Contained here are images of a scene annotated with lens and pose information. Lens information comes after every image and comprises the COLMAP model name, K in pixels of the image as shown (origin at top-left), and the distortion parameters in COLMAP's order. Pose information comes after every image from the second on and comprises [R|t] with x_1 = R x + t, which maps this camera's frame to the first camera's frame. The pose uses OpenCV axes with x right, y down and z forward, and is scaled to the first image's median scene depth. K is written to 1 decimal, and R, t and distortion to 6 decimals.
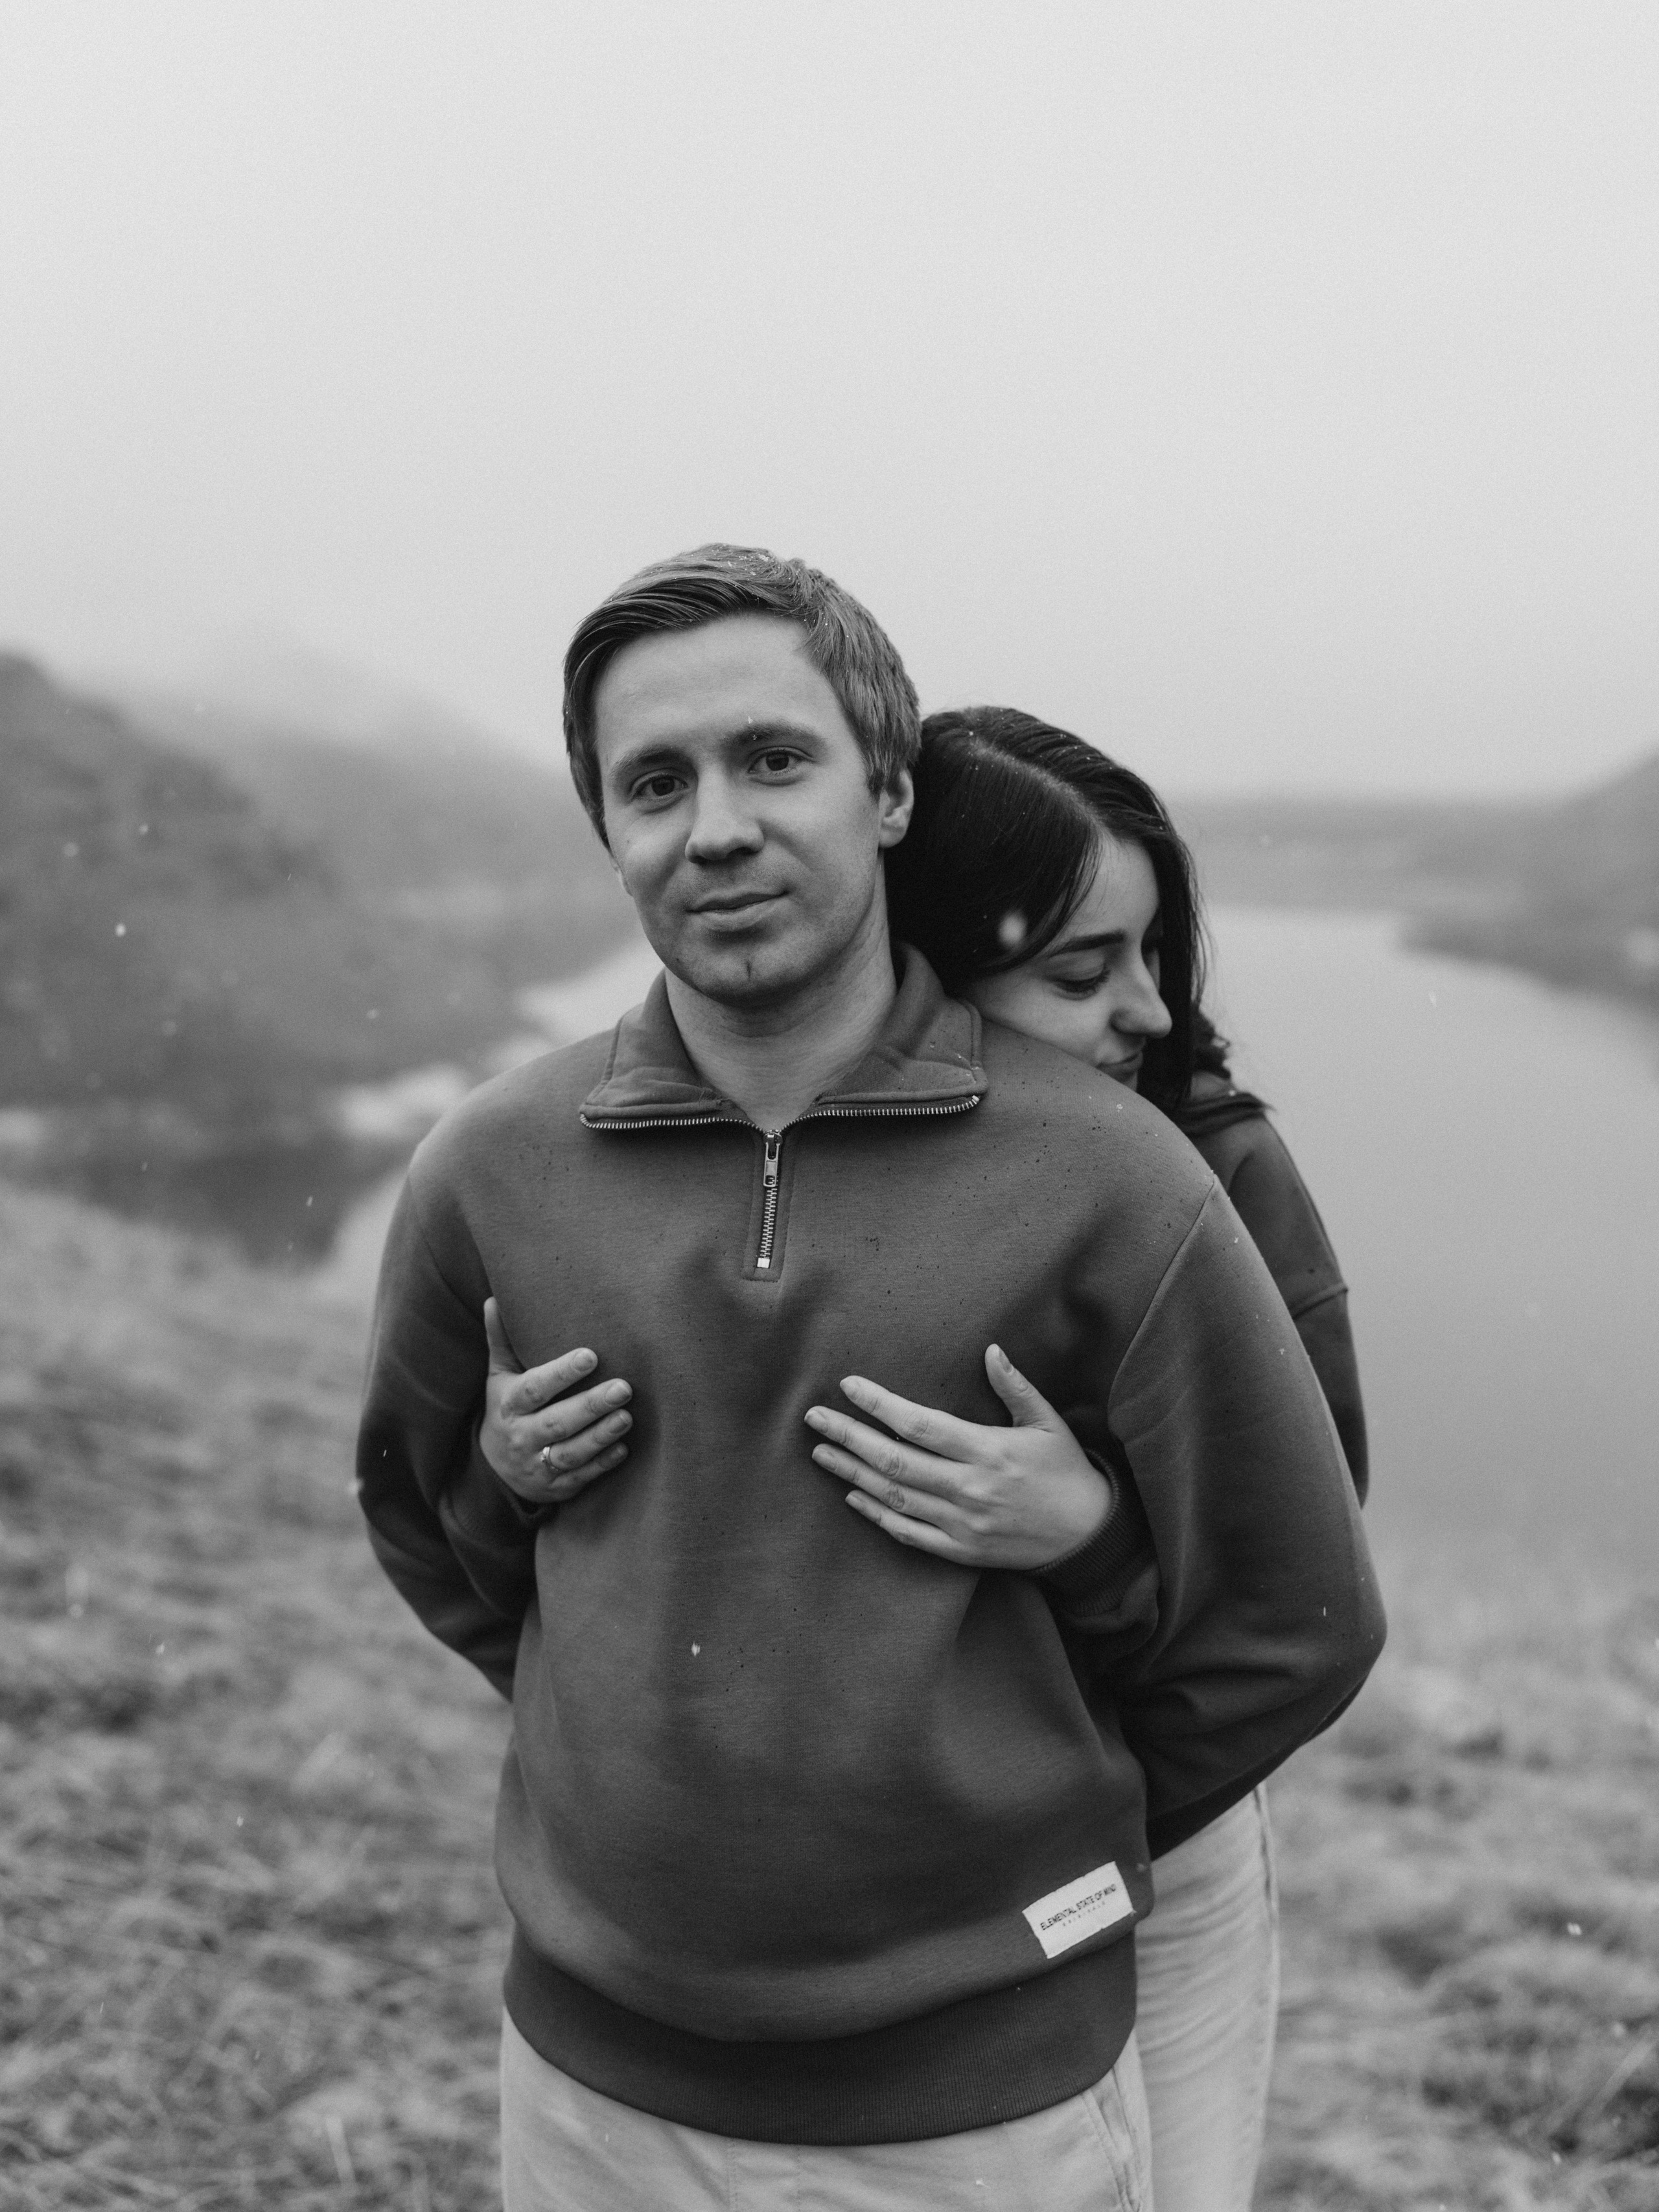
lens RADIAL K [[2287.1, 0, 785.8], [0, 2287.1, 1121.7], [0, 0, 1]] dist [-0.041020, -0.048410]
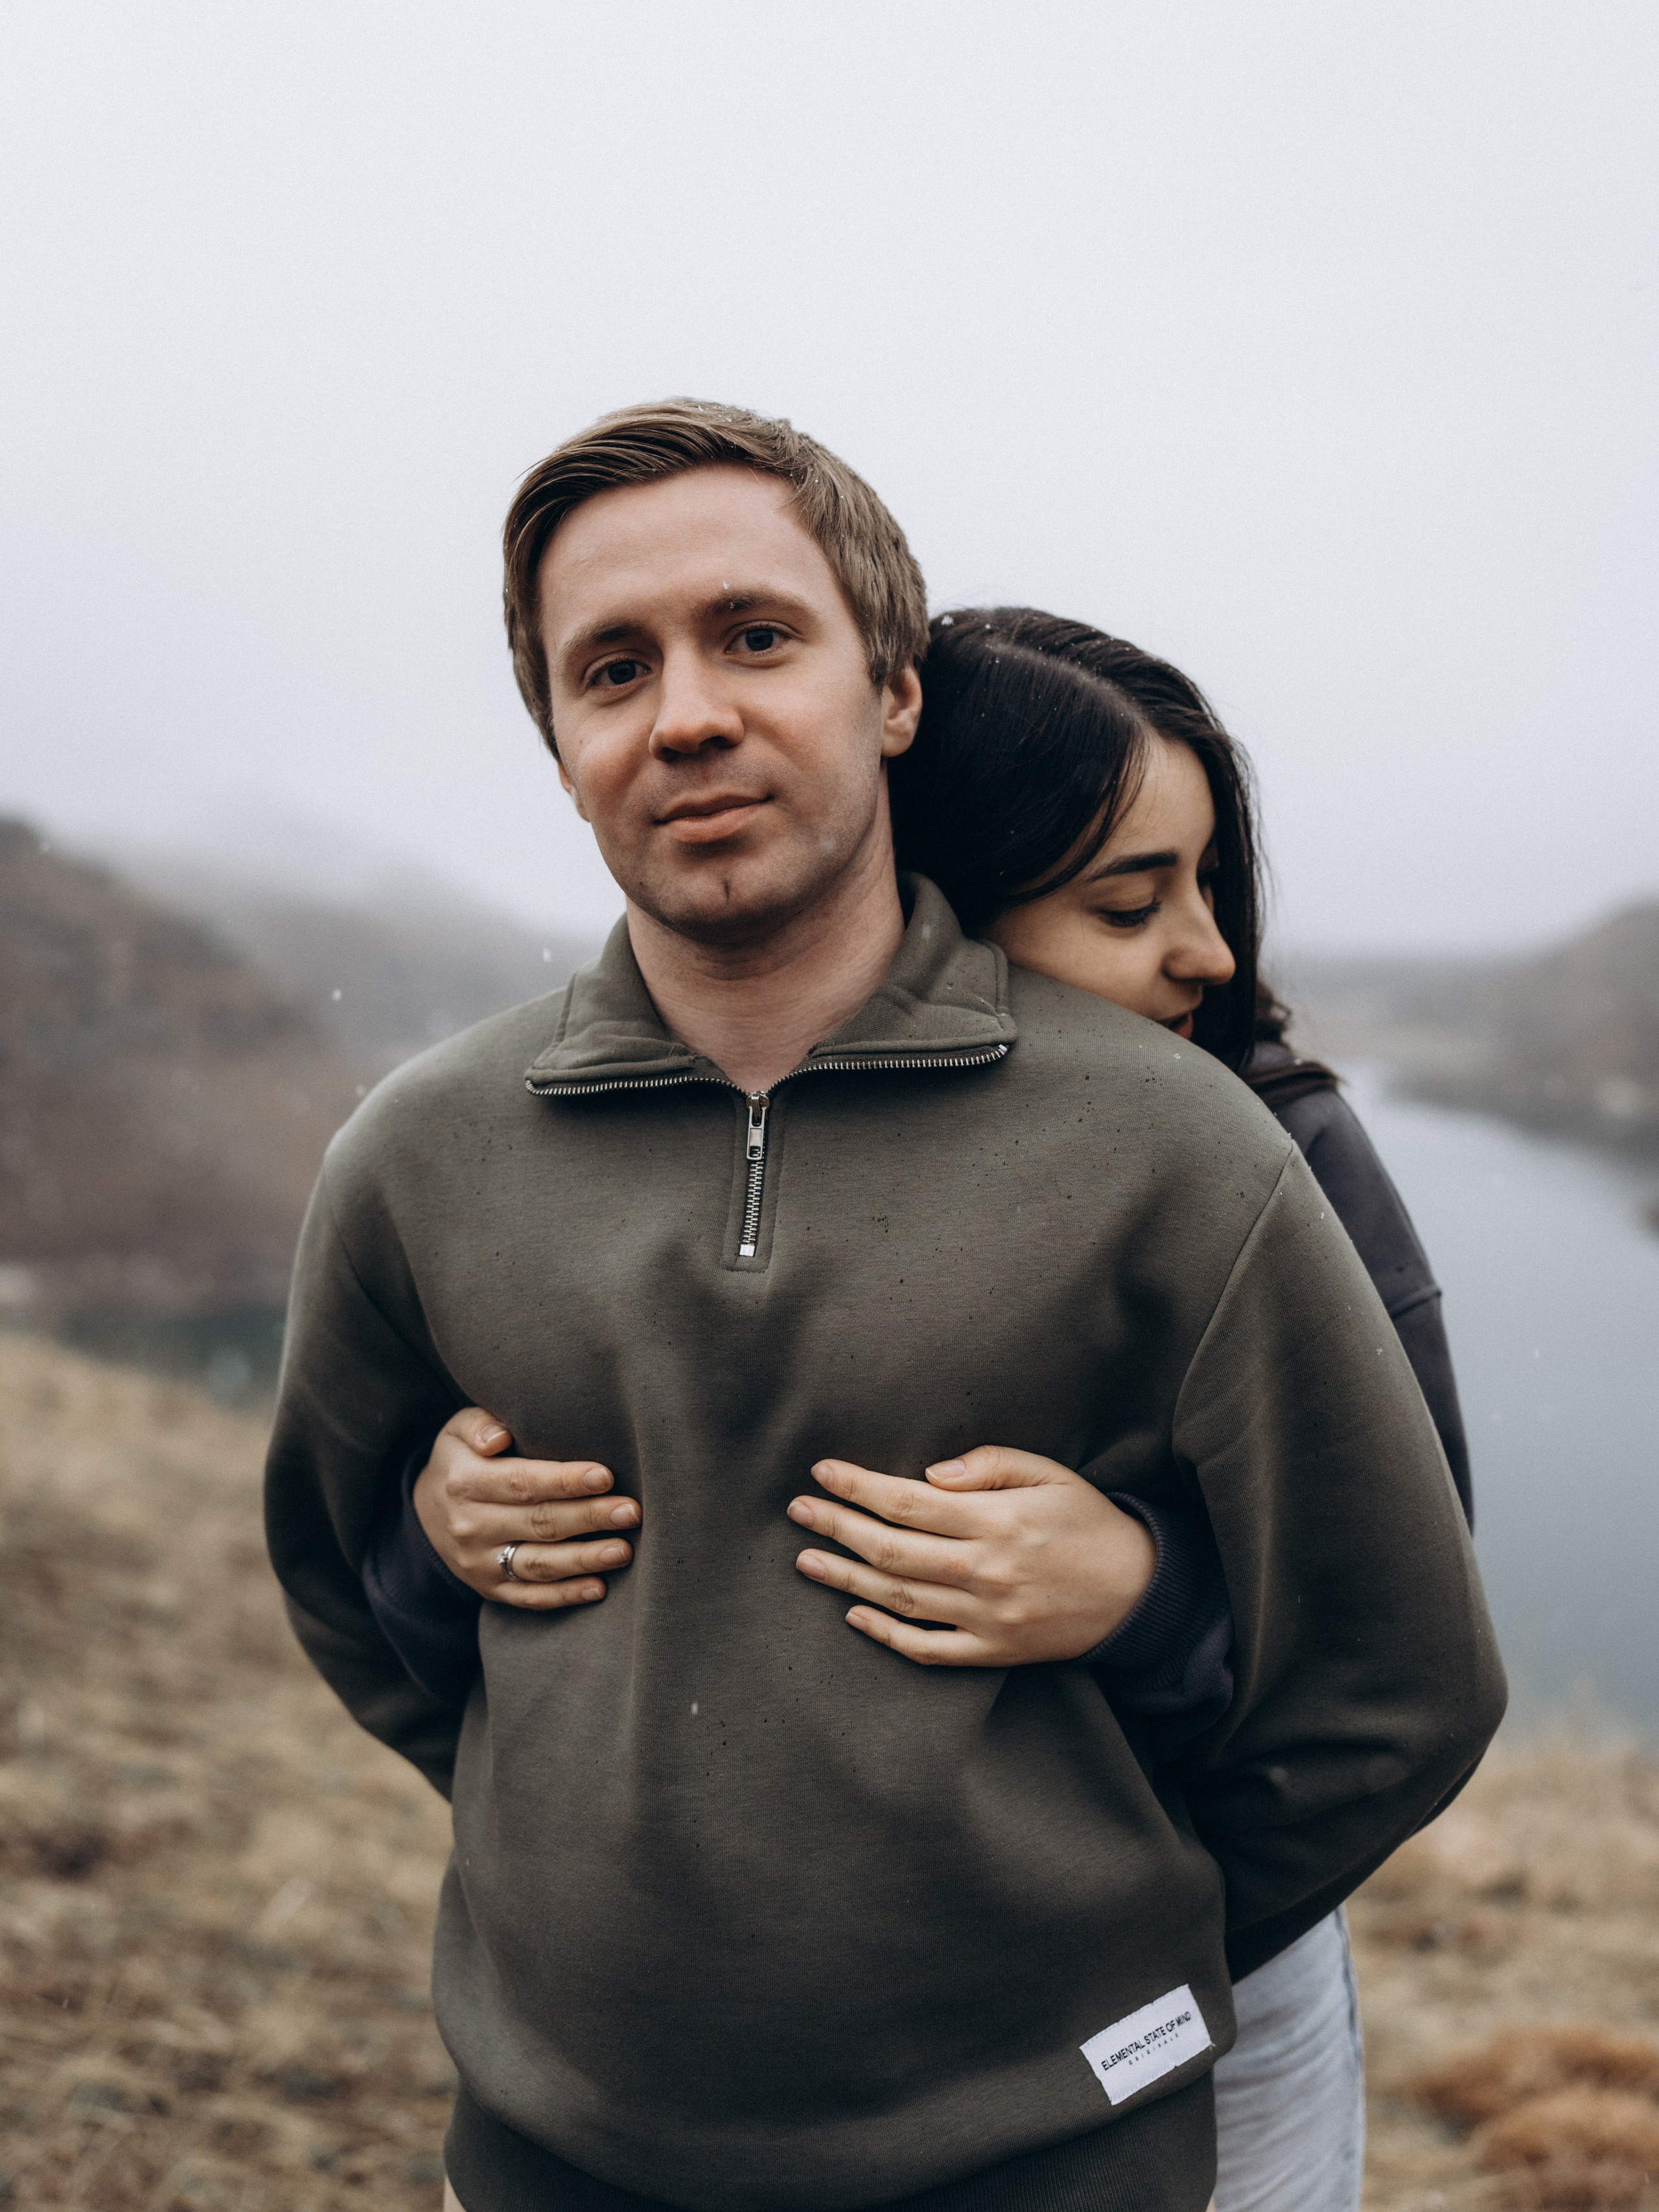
lens RADIAL K [[2319.0, 0, 769.8], [0, 2319.0, 1106.8], [0, 0, 1]] dist [-0.092384, 0.019255]
pose [[0.999965, -0.008238, -0.001121, -0.000320], [0.008144, 0.997711, -0.067123, 0.064847], [0.001672, 0.067112, 0.997744, 0.163411]]
